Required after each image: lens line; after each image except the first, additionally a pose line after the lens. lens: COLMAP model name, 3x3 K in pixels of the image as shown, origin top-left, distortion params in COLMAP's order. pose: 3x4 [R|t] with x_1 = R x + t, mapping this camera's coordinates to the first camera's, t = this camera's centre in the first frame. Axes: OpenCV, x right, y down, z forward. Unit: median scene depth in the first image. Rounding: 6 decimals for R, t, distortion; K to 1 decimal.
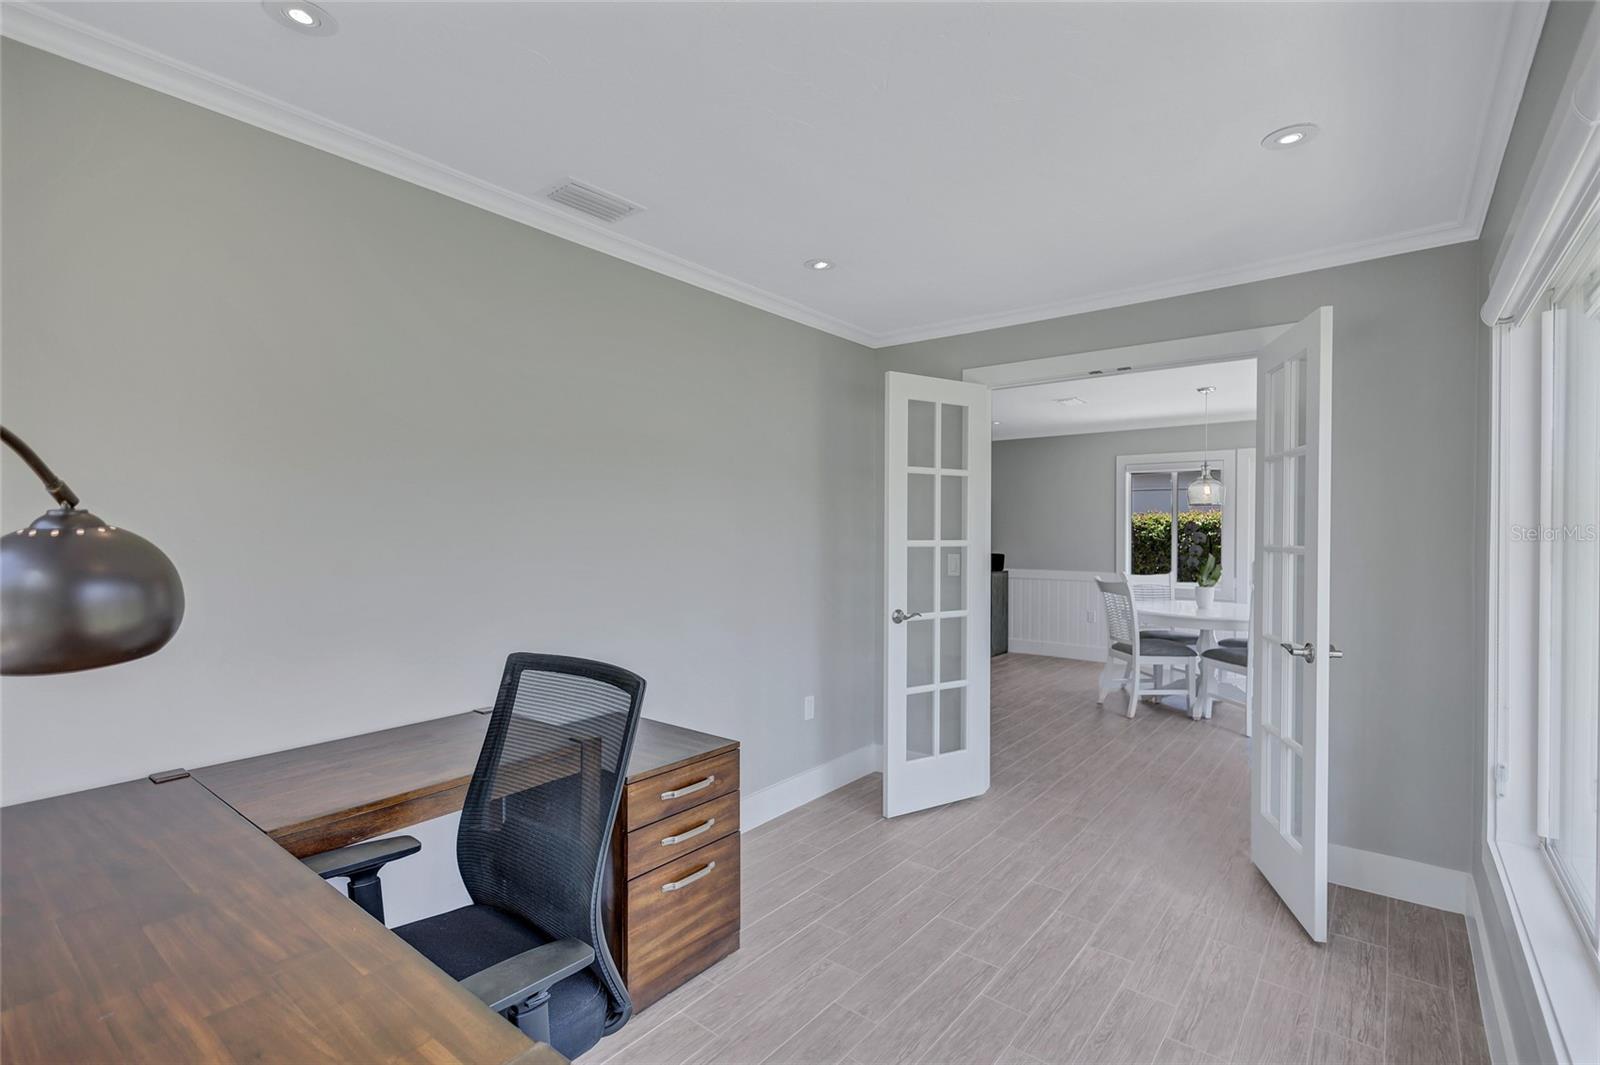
lens RADIAL K [[737.7, 0, 793.0], [0, 737.7, 531.4], [0, 0, 1]] dist [0.018161, -0.010822]
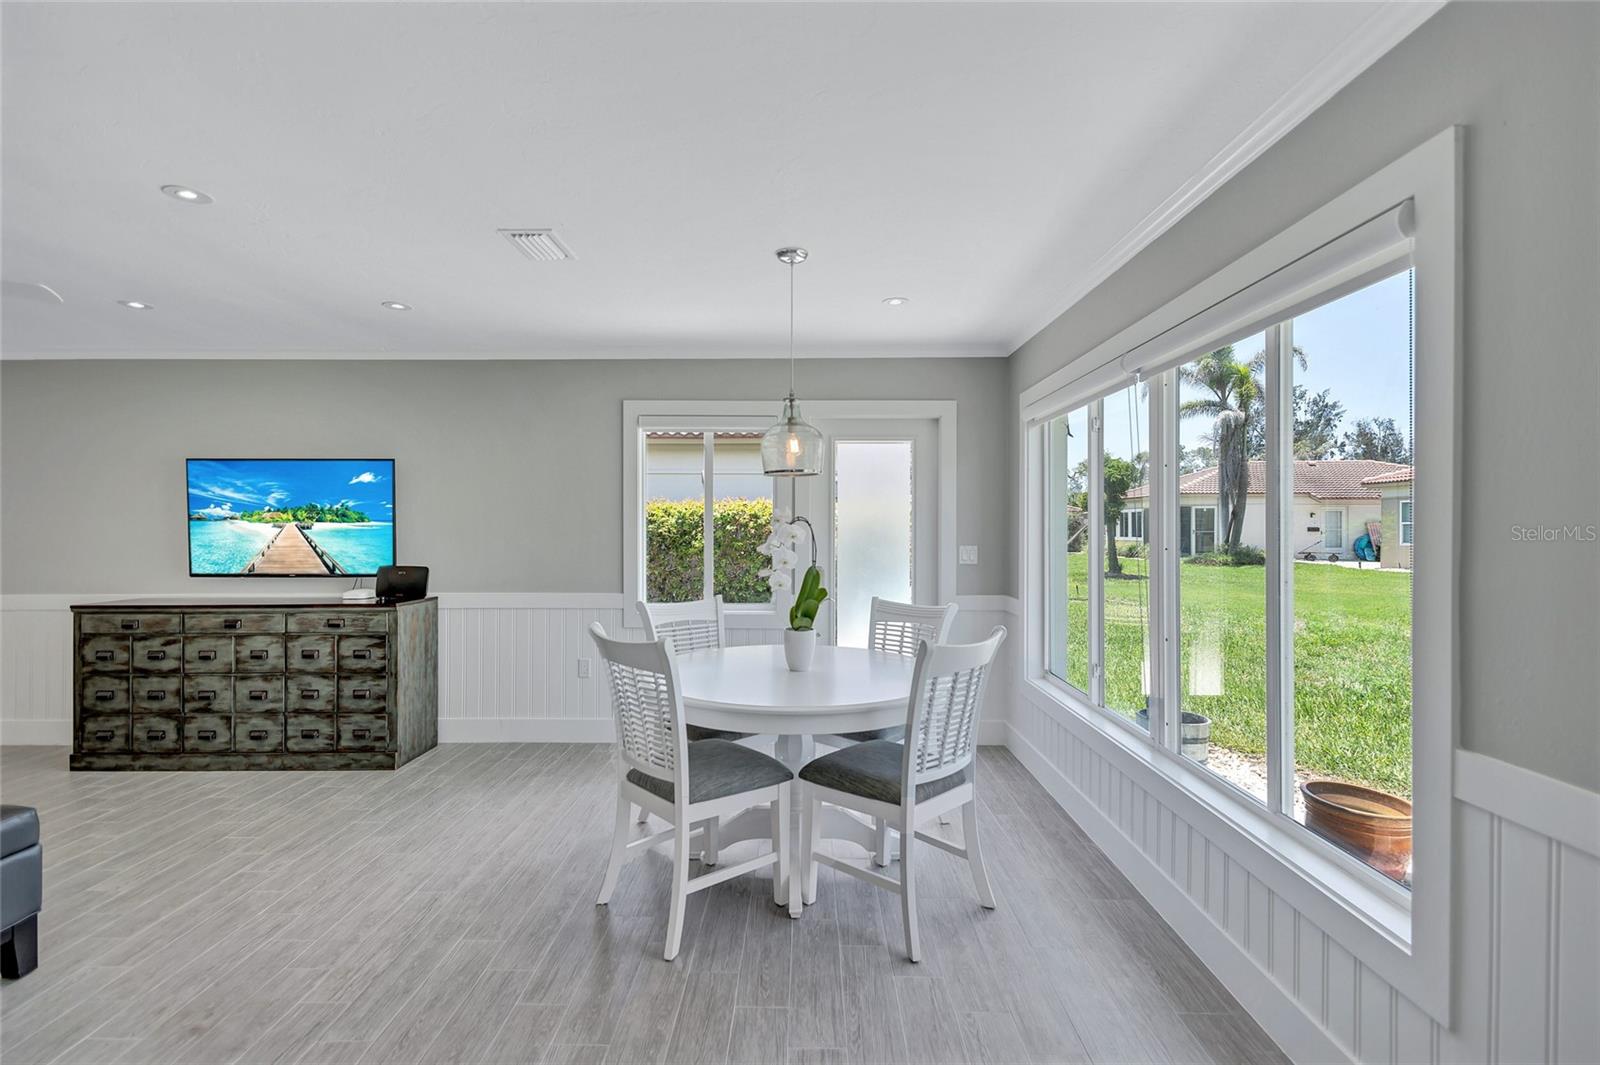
lens RADIAL K [[743.9, 0, 800.0], [0, 743.9, 532.5], [0, 0, 1]] dist [0.003083, -0.001961]
pose [[0.783771, -0.006110, 0.621020, 0.231093], [0.001762, 0.999969, 0.007613, 0.002245], [-0.621047, -0.004873, 0.783758, 0.577770]]
